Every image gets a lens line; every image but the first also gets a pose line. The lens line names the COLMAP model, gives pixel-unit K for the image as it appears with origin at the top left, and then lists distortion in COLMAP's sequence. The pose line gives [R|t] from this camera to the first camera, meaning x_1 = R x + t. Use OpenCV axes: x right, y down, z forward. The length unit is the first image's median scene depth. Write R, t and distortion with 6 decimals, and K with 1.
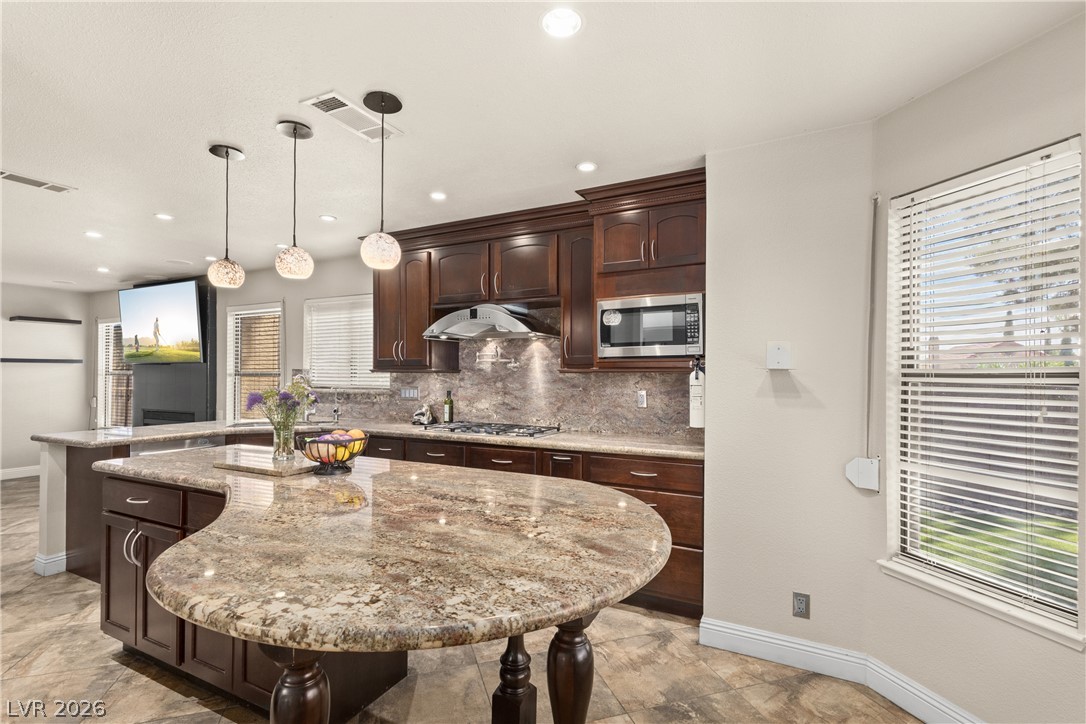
lens RADIAL K [[506.2, 0, 542.7], [0, 506.2, 373.0], [0, 0, 1]] dist [0.008097, 0.000972]
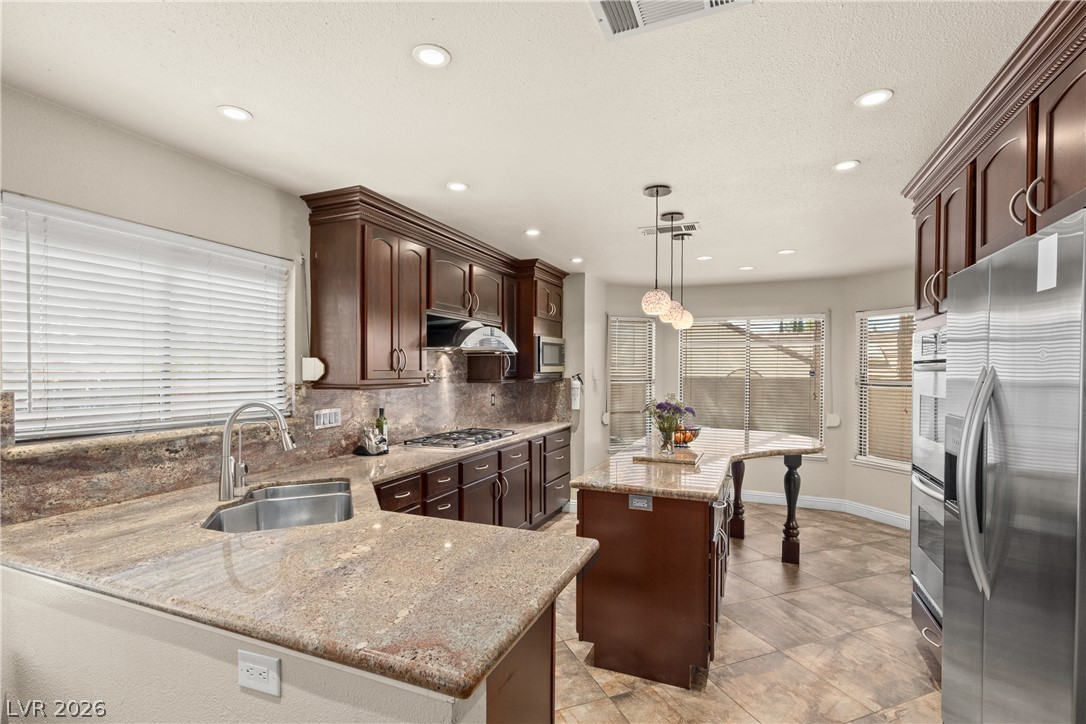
lens RADIAL K [[506.2, 0, 544.8], [0, 506.2, 376.4], [0, 0, 1]] dist [0.008097, 0.000972]
pose [[-0.065378, -0.017540, 0.997706, -1.061114], [-0.005596, 0.999836, 0.017211, -0.033803], [-0.997845, -0.004458, -0.065465, 0.813064]]
